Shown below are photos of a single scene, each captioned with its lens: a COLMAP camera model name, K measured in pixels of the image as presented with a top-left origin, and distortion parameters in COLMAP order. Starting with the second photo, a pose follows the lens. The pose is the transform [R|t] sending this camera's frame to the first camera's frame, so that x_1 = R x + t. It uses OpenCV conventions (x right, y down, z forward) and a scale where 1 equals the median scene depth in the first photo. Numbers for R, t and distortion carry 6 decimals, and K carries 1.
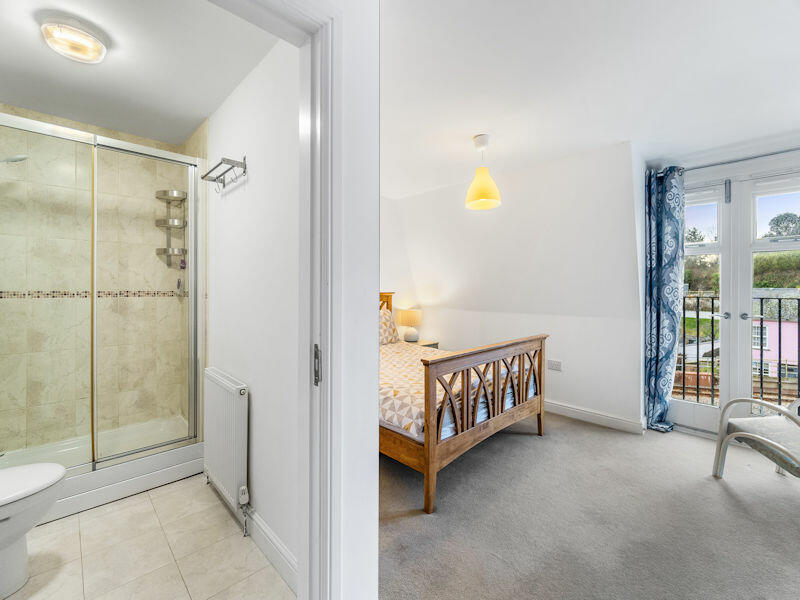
lens RADIAL K [[352.7, 0, 399.1], [0, 352.7, 290.2], [0, 0, 1]] dist [0.000666, -0.000122]
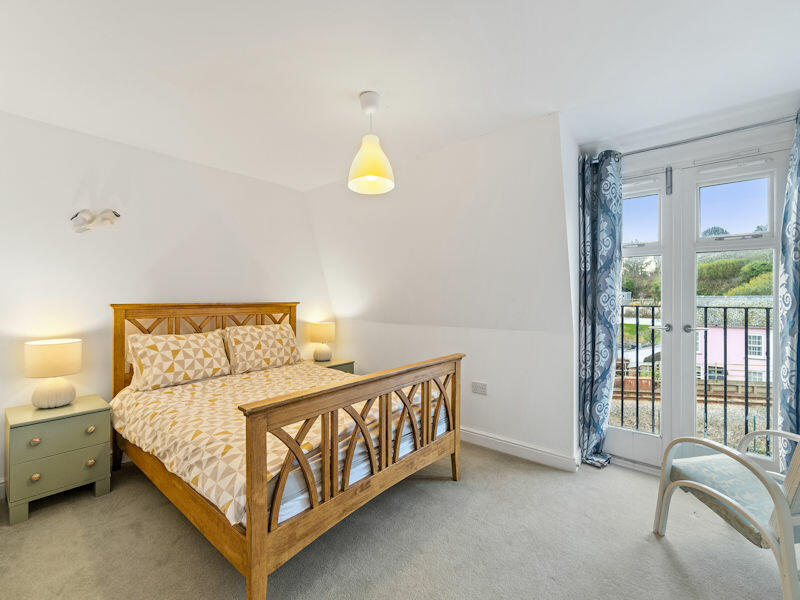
lens RADIAL K [[349.3, 0, 400.0], [0, 349.3, 300.0], [0, 0, 1]] dist [-0.001961, -0.000229]
pose [[0.994972, -0.004392, 0.100061, 0.195943], [0.004247, 0.999990, 0.001672, 0.000980], [-0.100067, -0.001239, 0.994980, 0.221932]]
